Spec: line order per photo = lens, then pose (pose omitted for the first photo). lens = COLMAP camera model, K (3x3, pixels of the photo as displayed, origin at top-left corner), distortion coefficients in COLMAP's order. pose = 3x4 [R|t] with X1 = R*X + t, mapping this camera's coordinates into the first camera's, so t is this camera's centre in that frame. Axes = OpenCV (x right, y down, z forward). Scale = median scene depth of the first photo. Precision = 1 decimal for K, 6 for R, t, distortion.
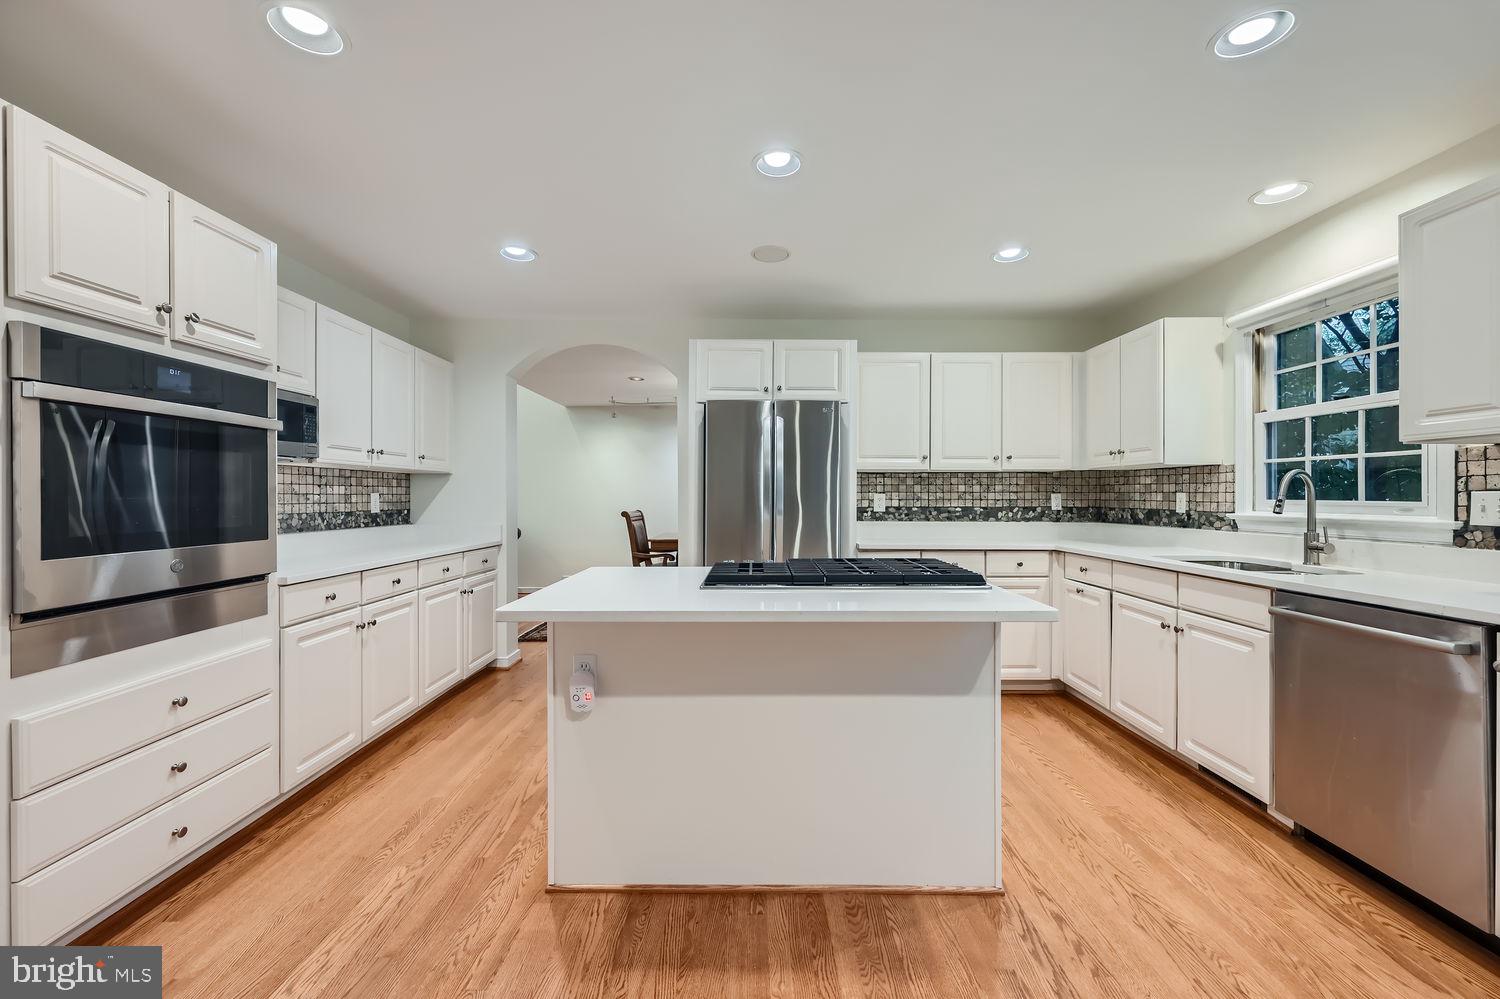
lens RADIAL K [[596.9, 0, 749.6], [0, 596.9, 492.7], [0, 0, 1]] dist [-0.000847, 0.000552]
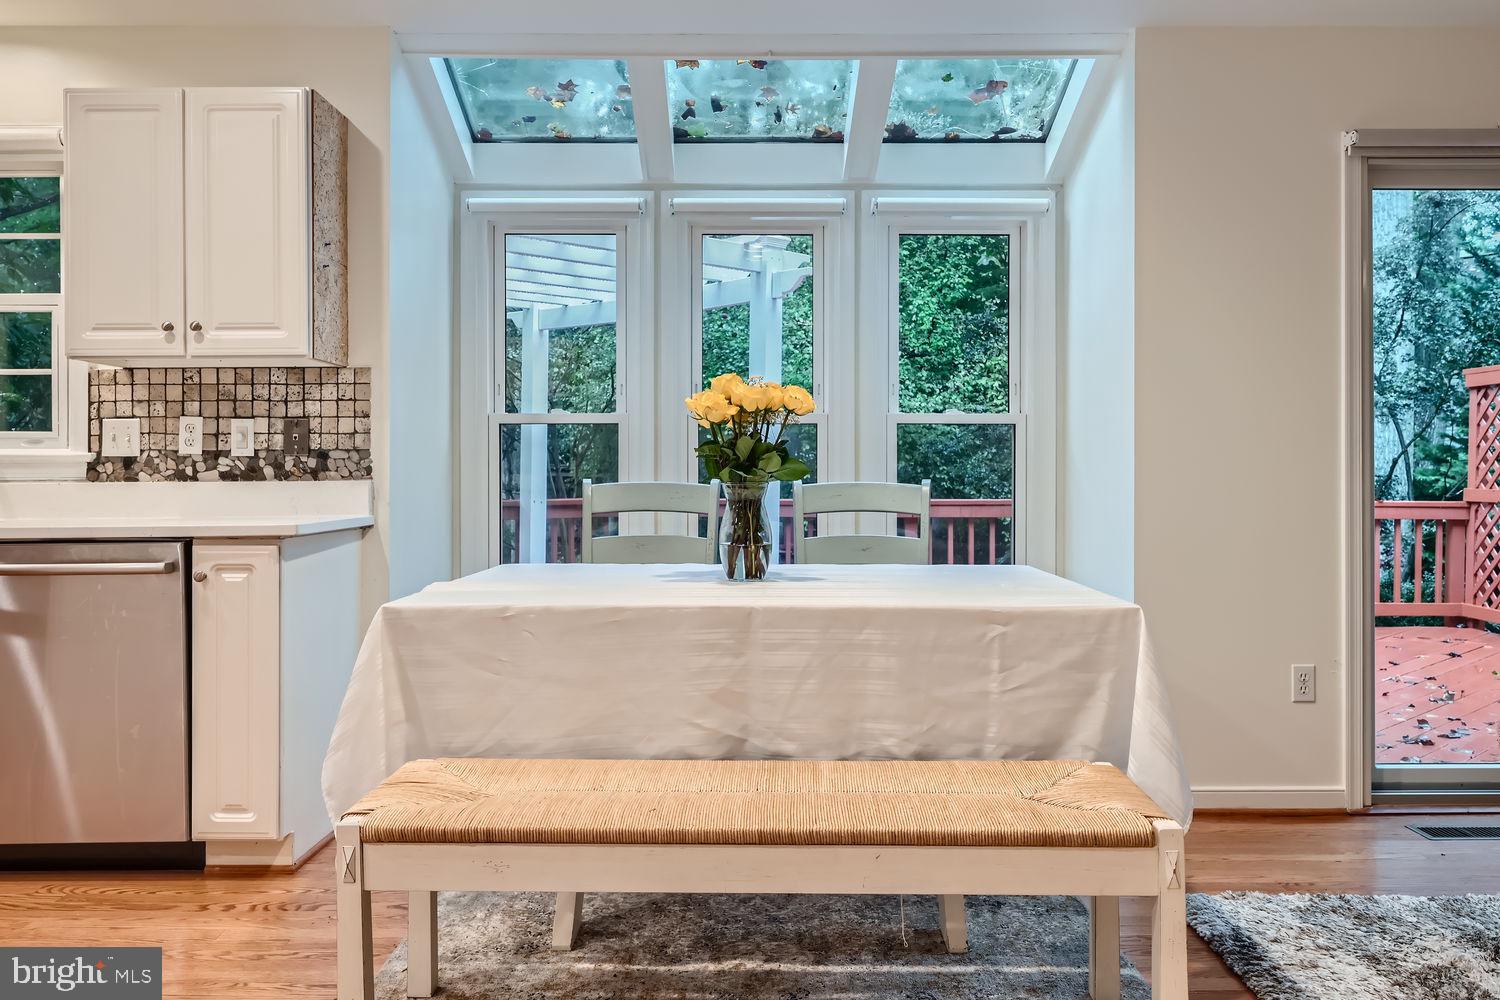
lens RADIAL K [[1190.9, 0, 736.0], [0, 1190.9, 469.8], [0, 0, 1]] dist [0.011009, -0.012939]
pose [[0.006534, -0.000152, 0.999979, -0.355719], [-0.000045, 1.000000, 0.000152, 0.045274], [-0.999979, -0.000046, 0.006534, 0.020749]]
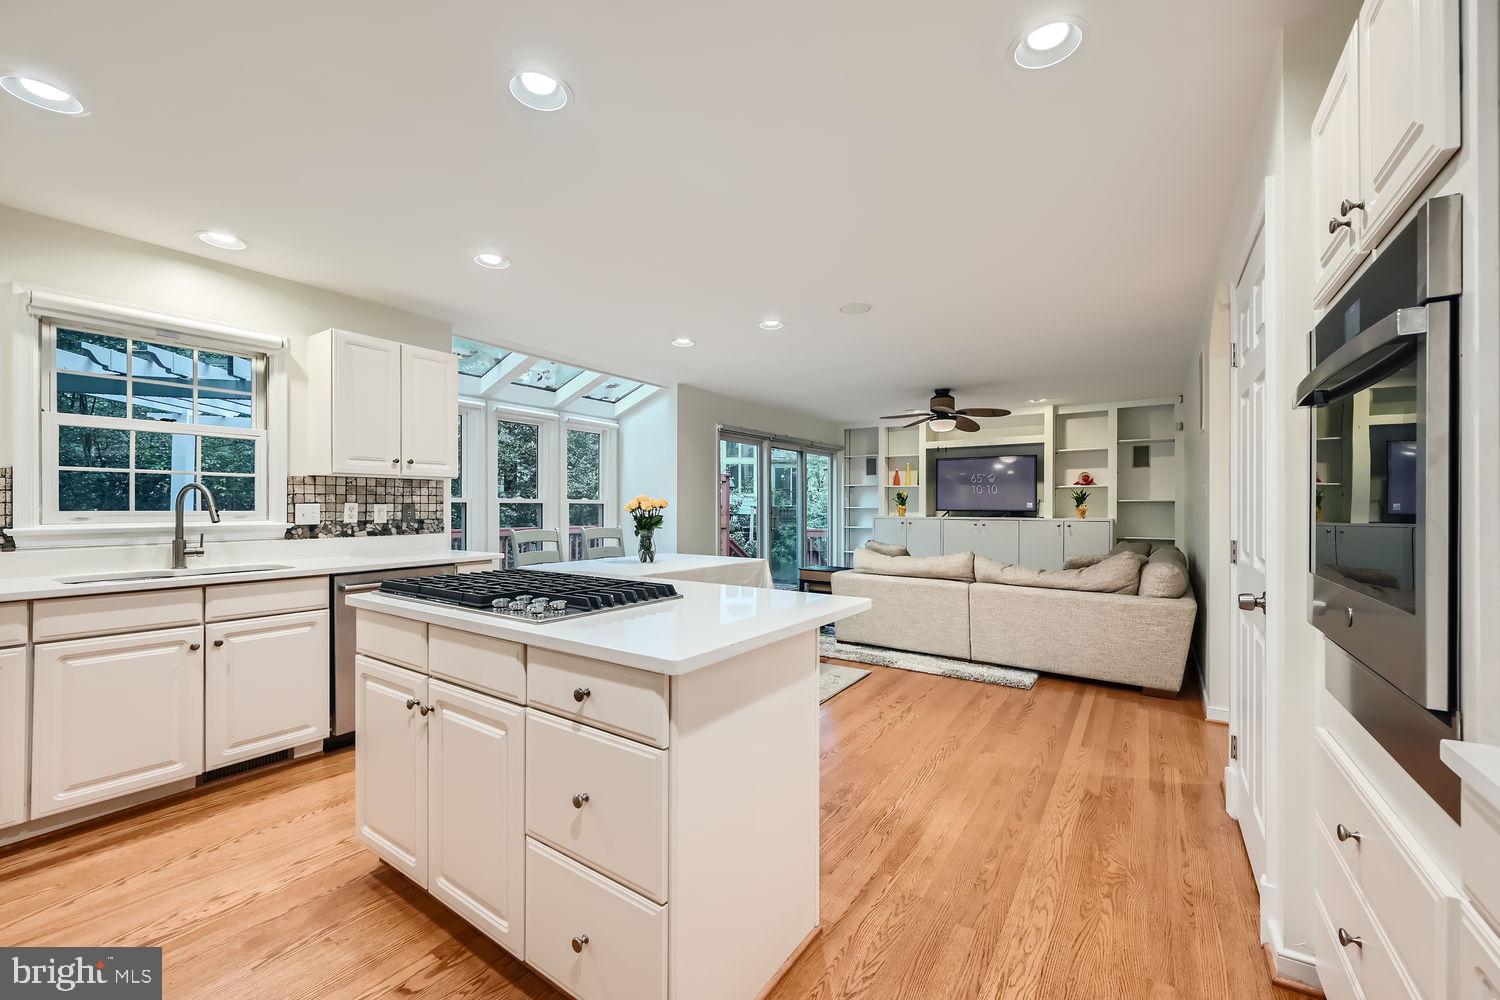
lens RADIAL K [[596.9, 0, 745.7], [0, 596.9, 504.4], [0, 0, 1]] dist [-0.000847, 0.000552]
pose [[-0.822556, 0.002420, 0.568679, -0.418937], [-0.001214, 0.999981, -0.006011, 0.004675], [-0.568682, -0.005635, -0.822538, 0.992794]]
